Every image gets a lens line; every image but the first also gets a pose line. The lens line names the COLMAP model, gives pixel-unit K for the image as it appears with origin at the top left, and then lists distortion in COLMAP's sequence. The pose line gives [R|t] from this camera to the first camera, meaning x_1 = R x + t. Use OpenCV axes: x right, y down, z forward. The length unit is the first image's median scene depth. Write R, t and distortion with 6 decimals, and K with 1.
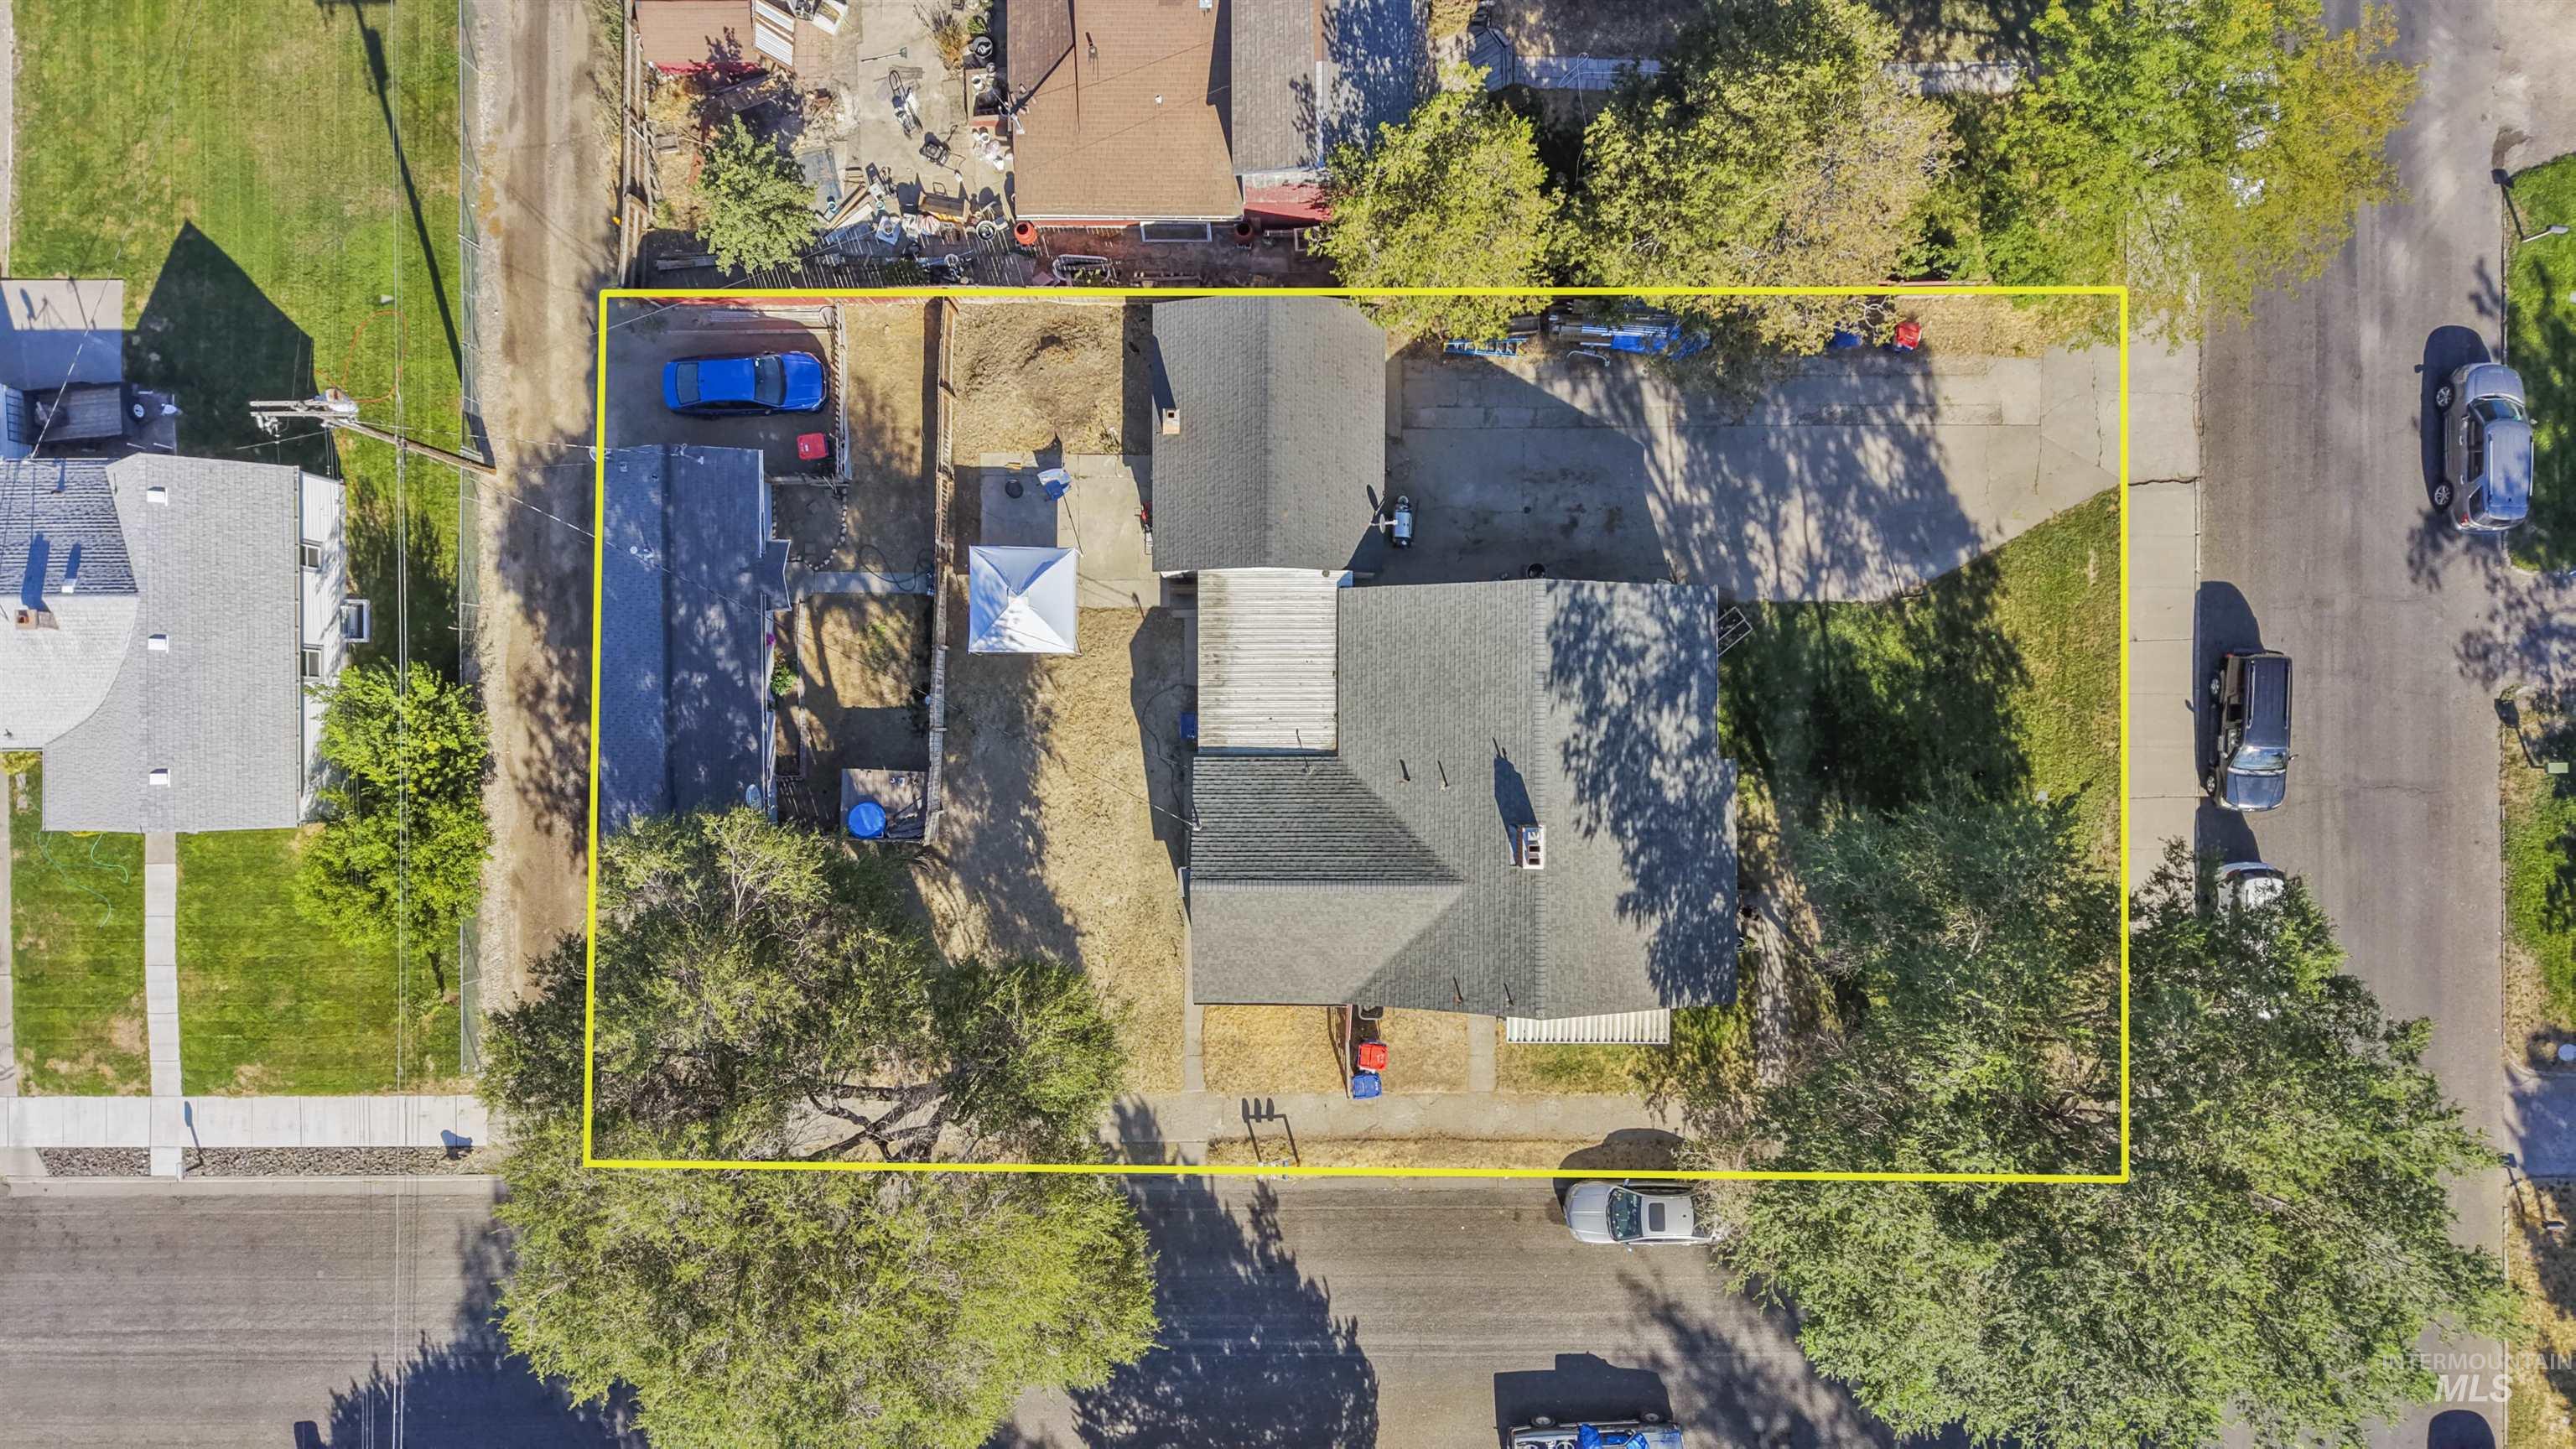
lens RADIAL K [[1823.5, 0, 1288.0], [0, 1823.5, 724.5], [0, 0, 1]] dist [0.006756, 0.001586]
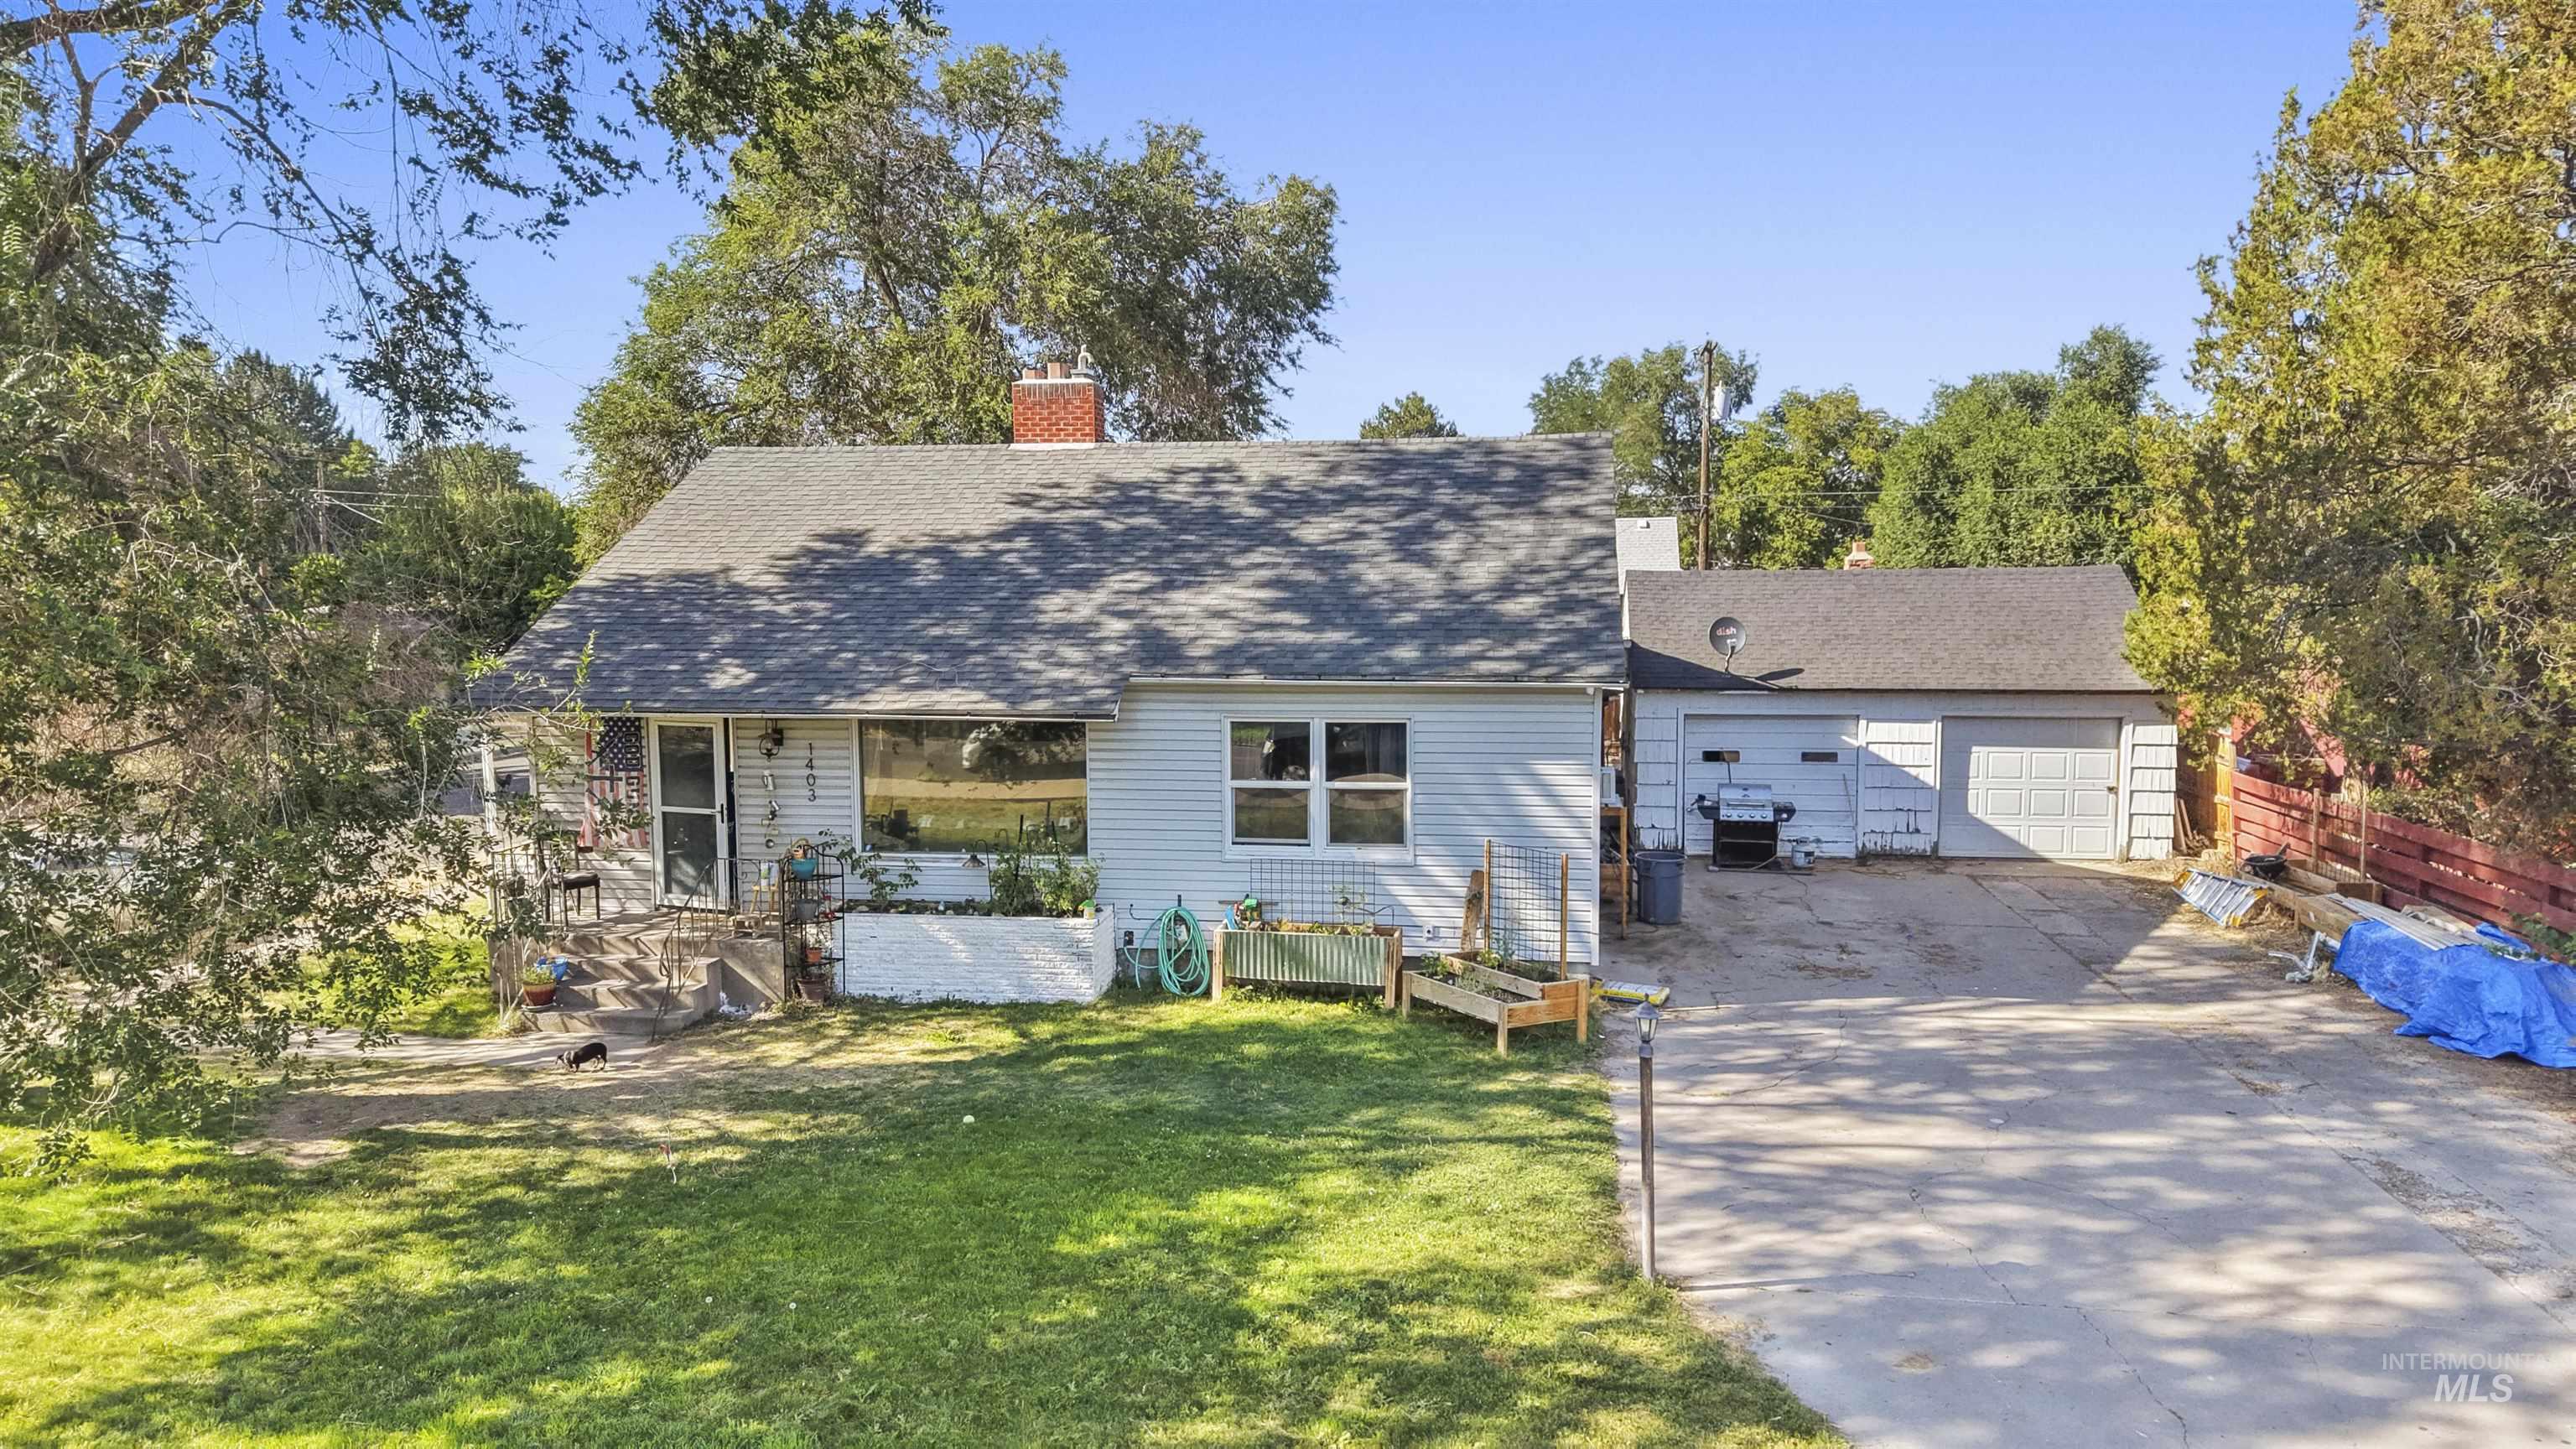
lens RADIAL K [[1798.9, 0, 1216.6], [0, 1798.9, 732.6], [0, 0, 1]] dist [-0.004261, -0.000497]
pose [[-0.173285, 0.061775, -0.982932, 0.544522], [-0.984861, -0.006144, 0.173239, -0.058712], [0.004663, 0.998071, 0.061904, 0.924241]]
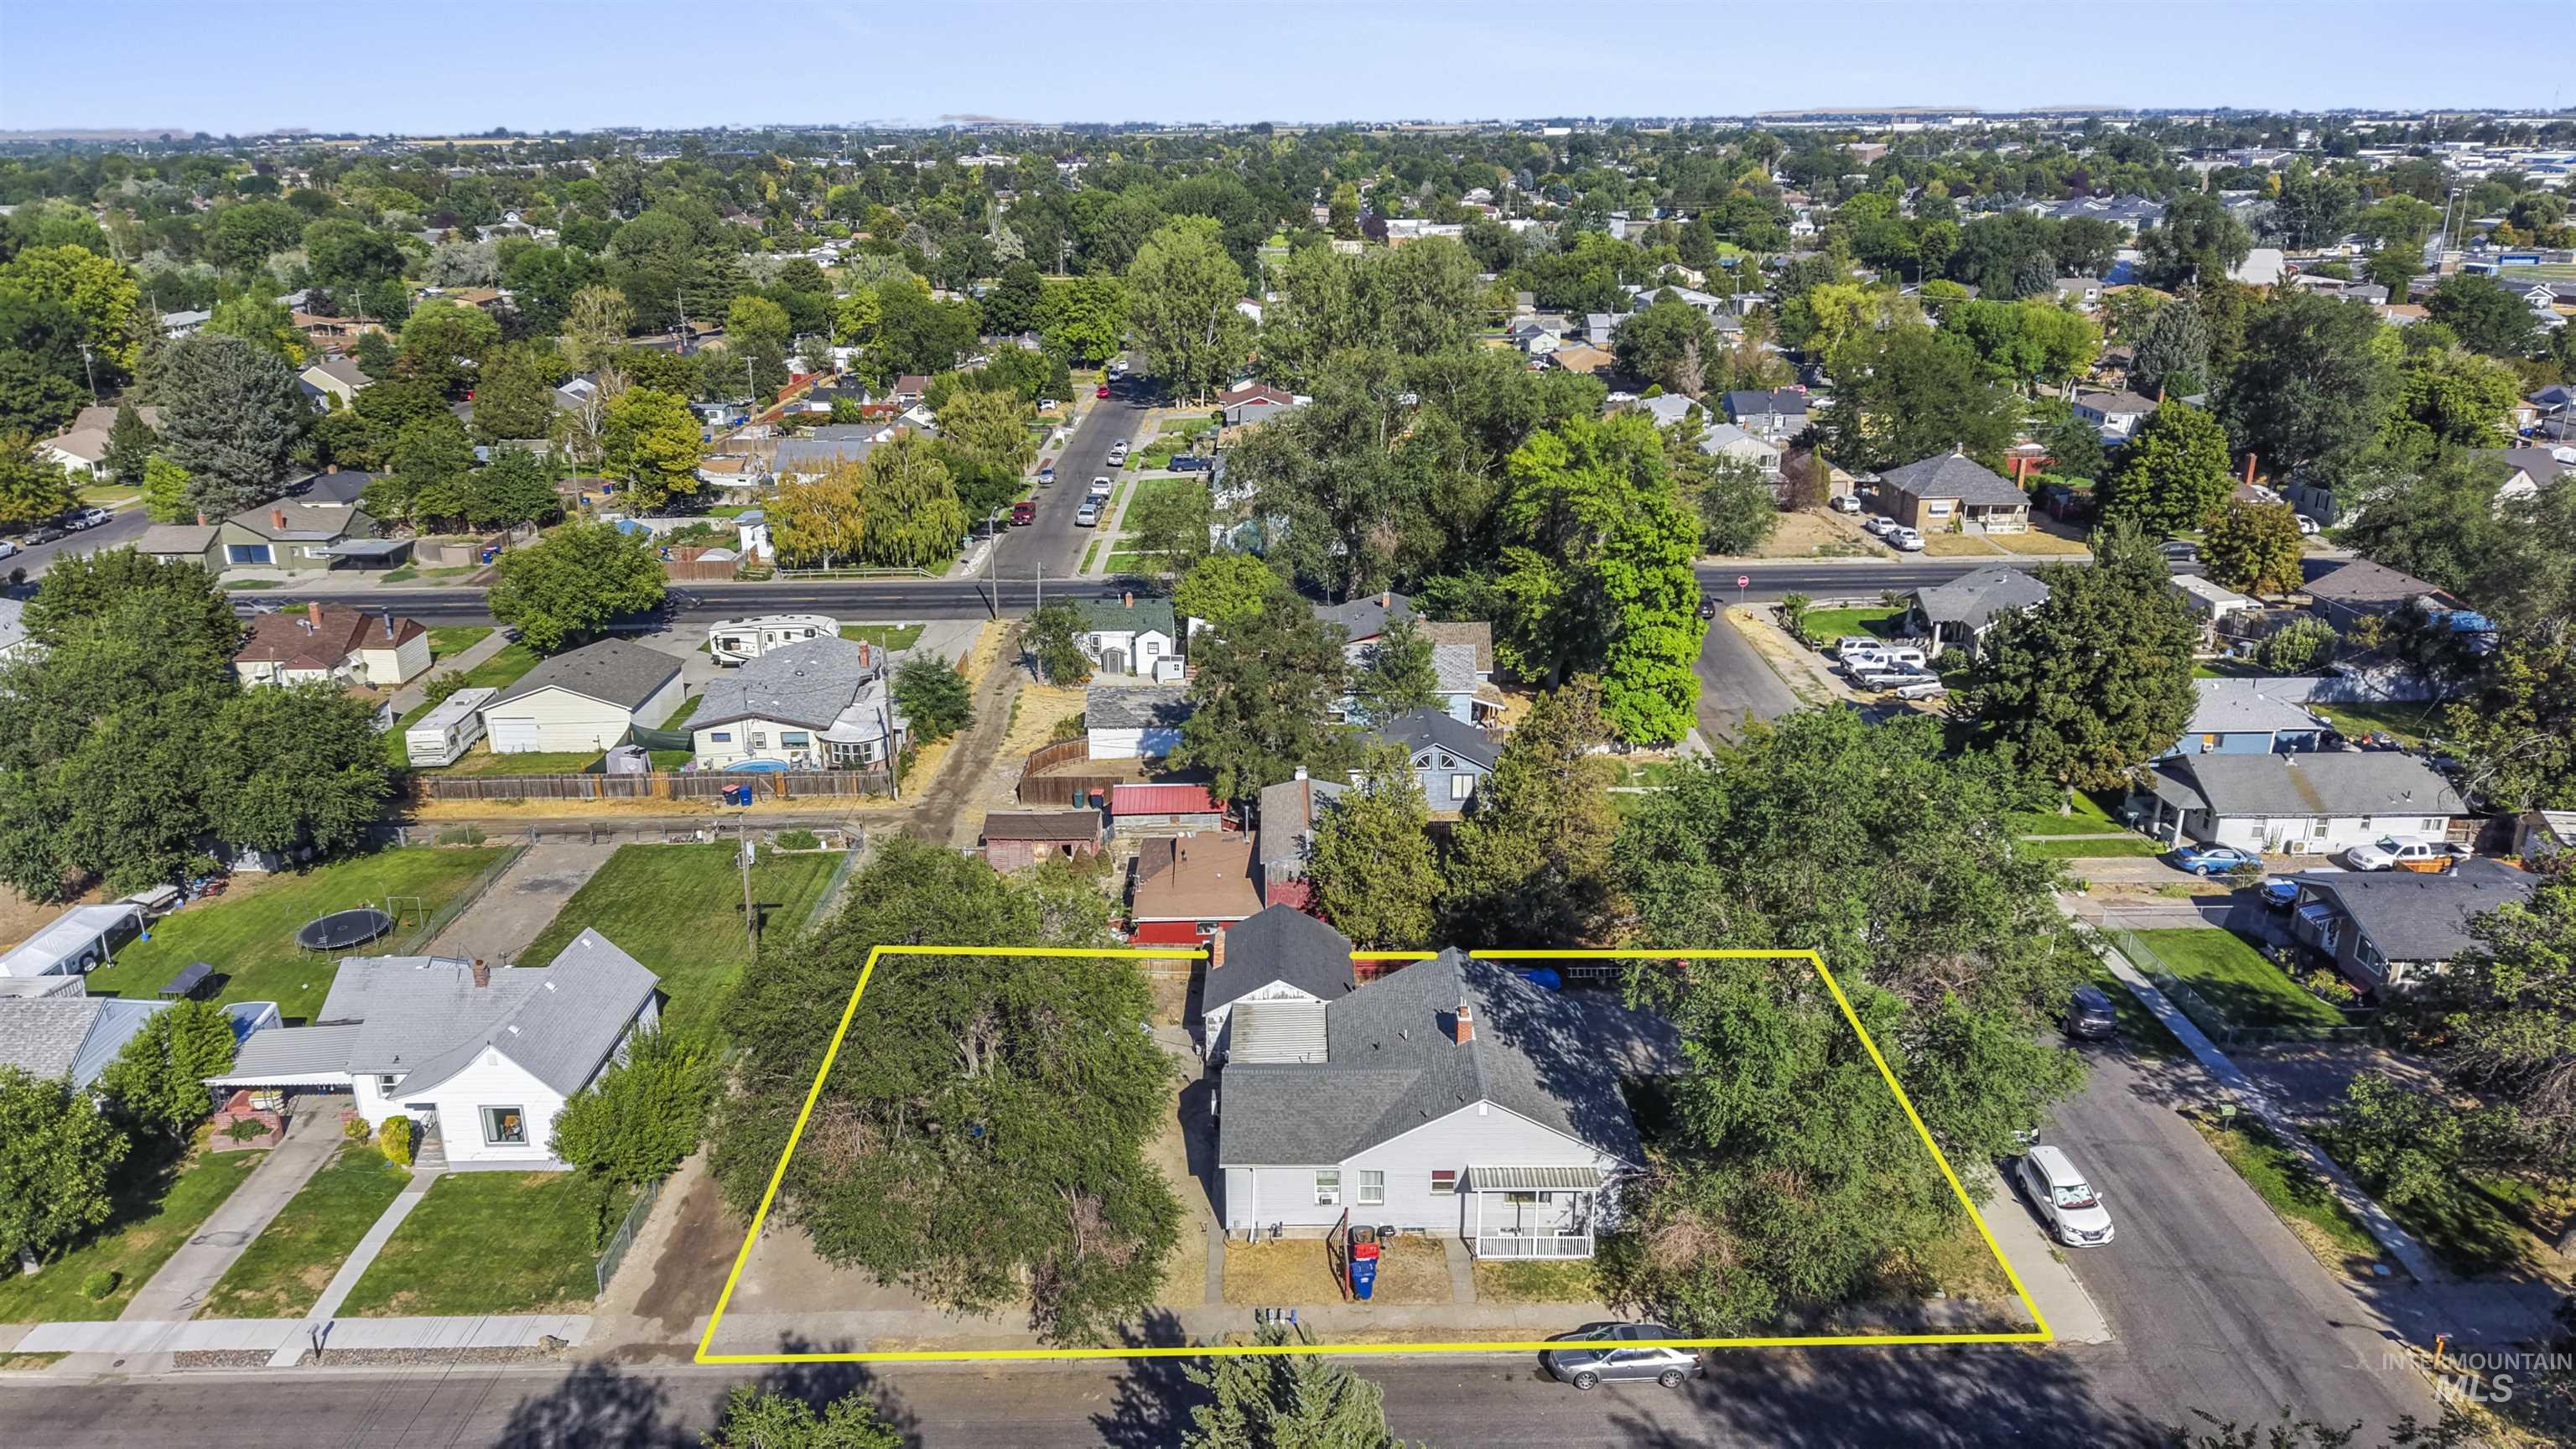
lens RADIAL K [[1823.5, 0, 1288.0], [0, 1823.5, 724.5], [0, 0, 1]] dist [0.006756, 0.001586]
pose [[0.999968, -0.007866, -0.001250, 0.000023], [0.001183, 0.301906, -0.953337, 1.204659], [0.007876, 0.953305, 0.301906, 0.307764]]
